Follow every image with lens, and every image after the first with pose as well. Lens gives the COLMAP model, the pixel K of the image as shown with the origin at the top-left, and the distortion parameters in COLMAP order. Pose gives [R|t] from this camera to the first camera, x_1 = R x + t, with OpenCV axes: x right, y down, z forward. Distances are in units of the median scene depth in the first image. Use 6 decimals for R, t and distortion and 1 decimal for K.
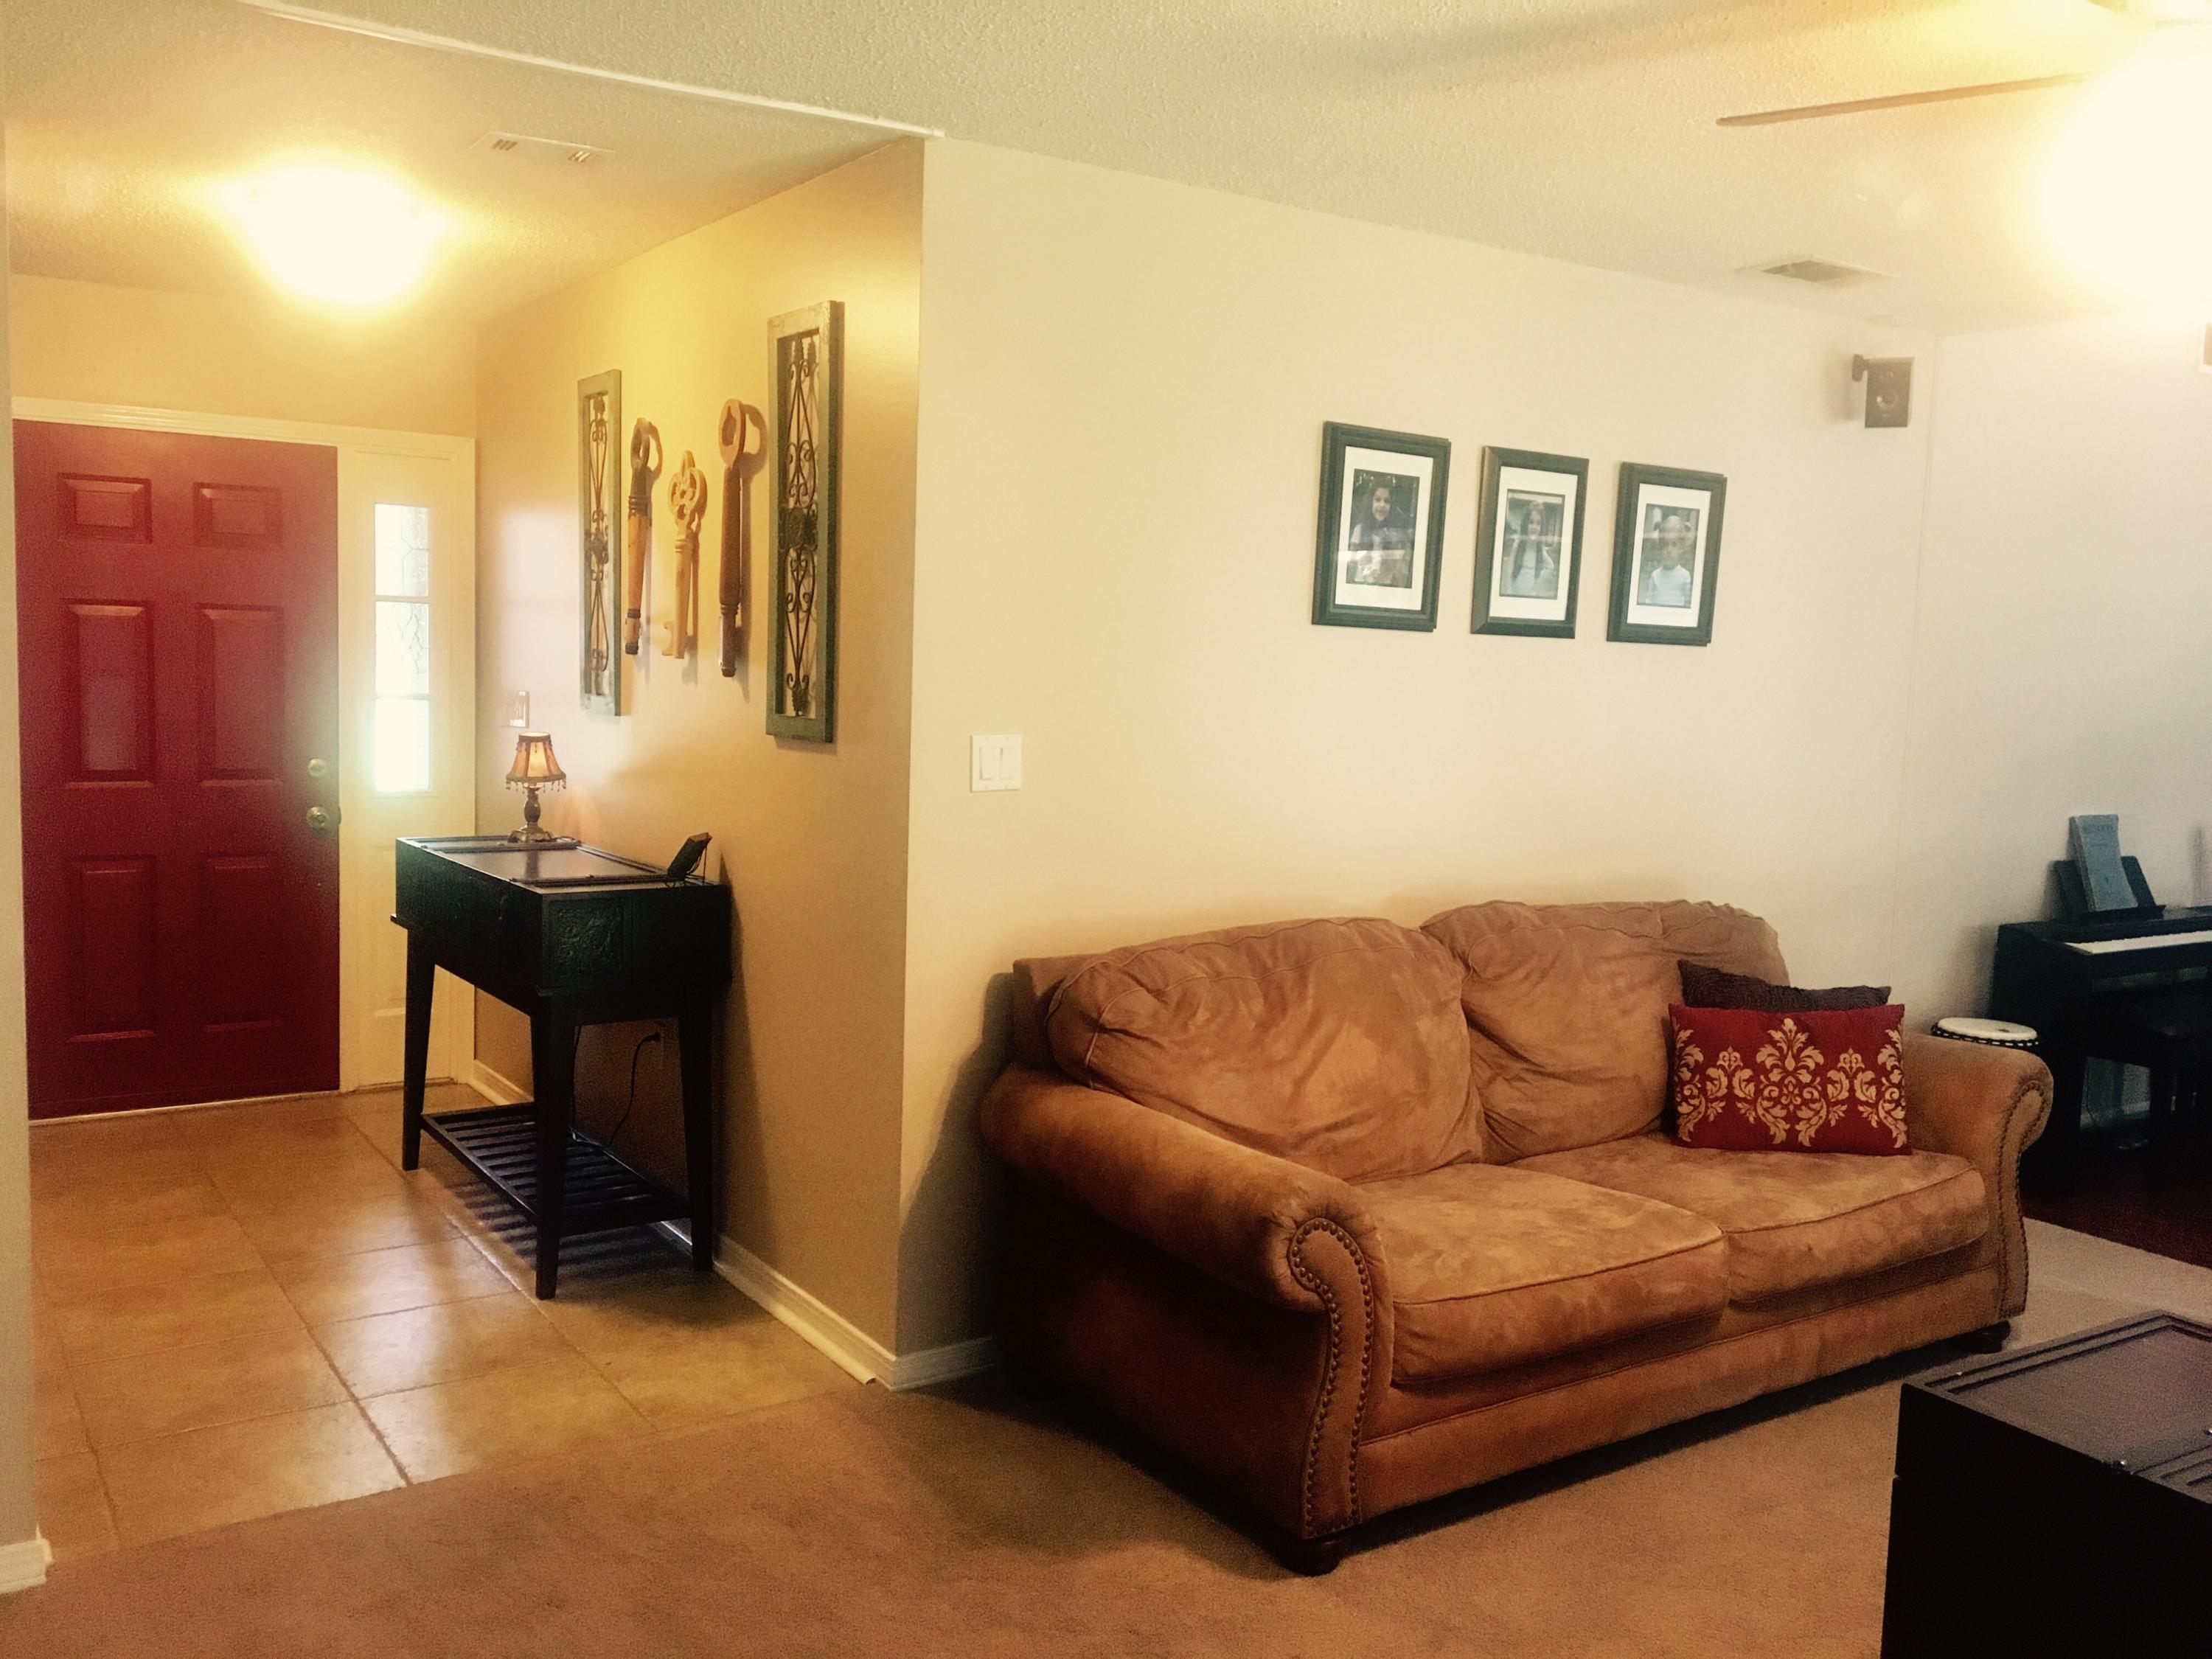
lens RADIAL K [[1863.3, 0, 1106.0], [0, 1863.3, 829.5], [0, 0, 1]] dist [0.096058, -0.160795]
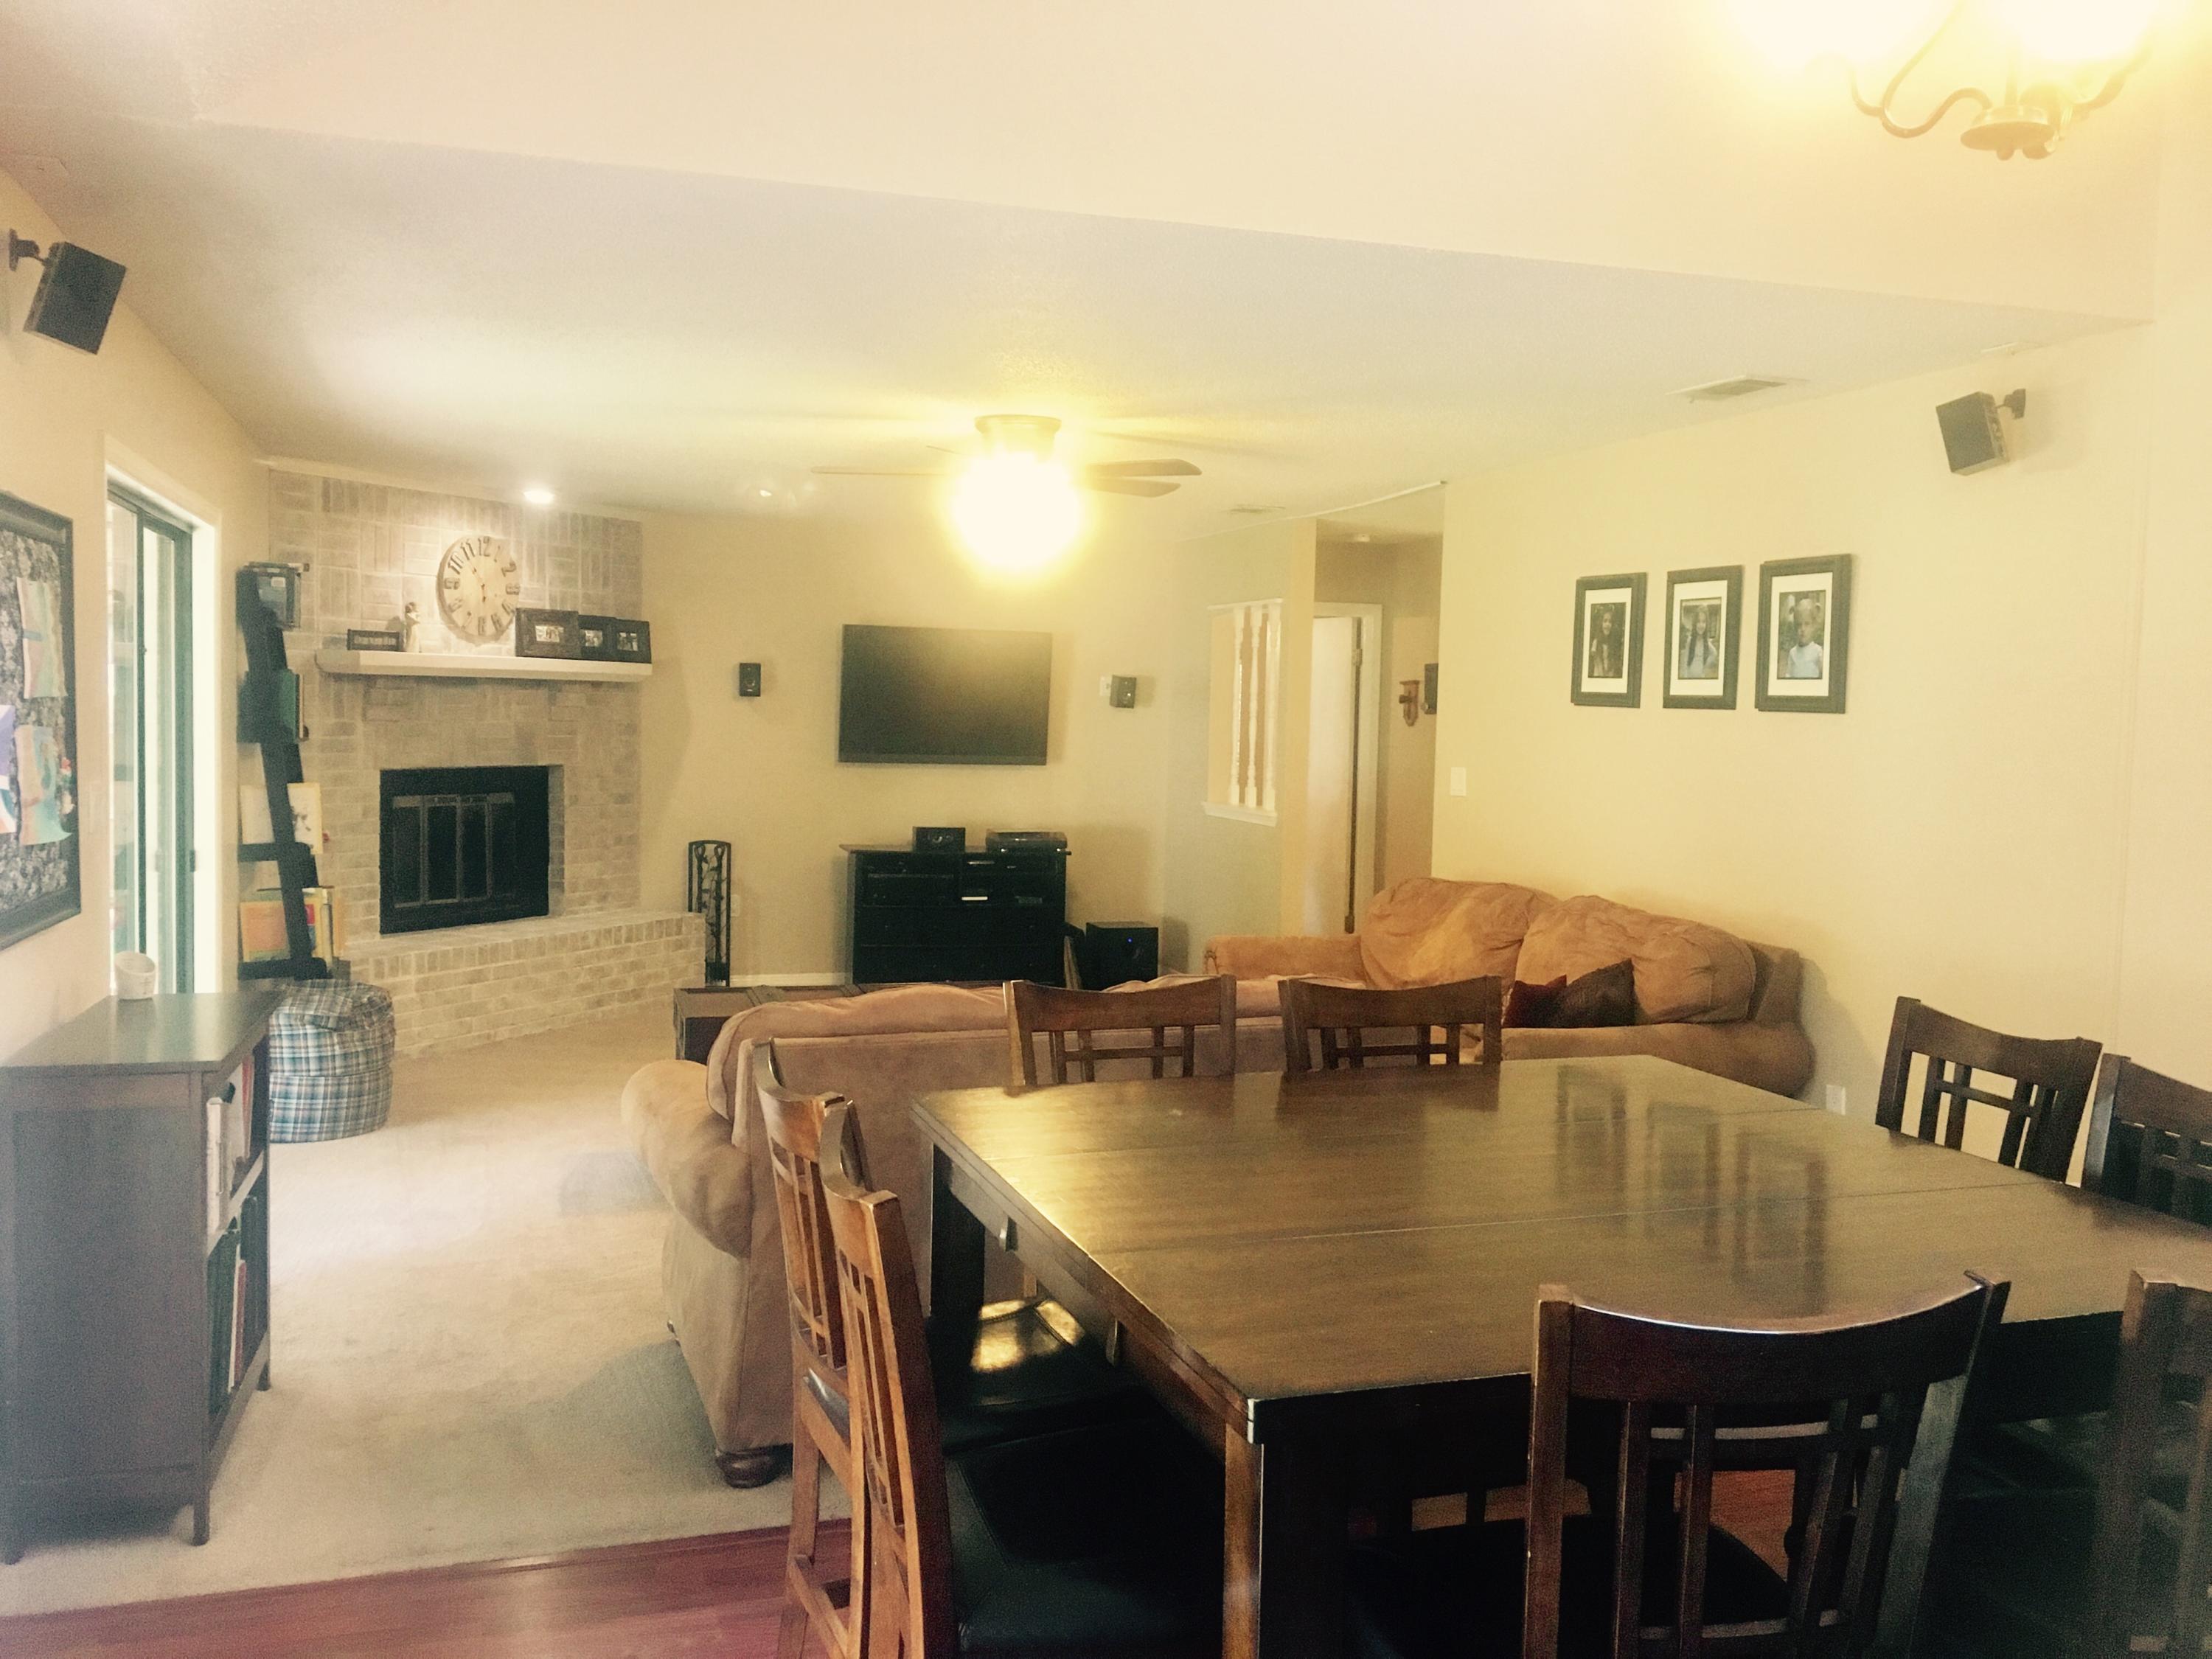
lens RADIAL K [[1863.3, 0, 1106.0], [0, 1863.3, 829.5], [0, 0, 1]] dist [0.096058, -0.160795]
pose [[-0.286427, 0.000676, -0.958102, 1.576387], [-0.168292, 0.984417, 0.051006, -0.019467], [0.943206, 0.175850, -0.281850, 0.996754]]
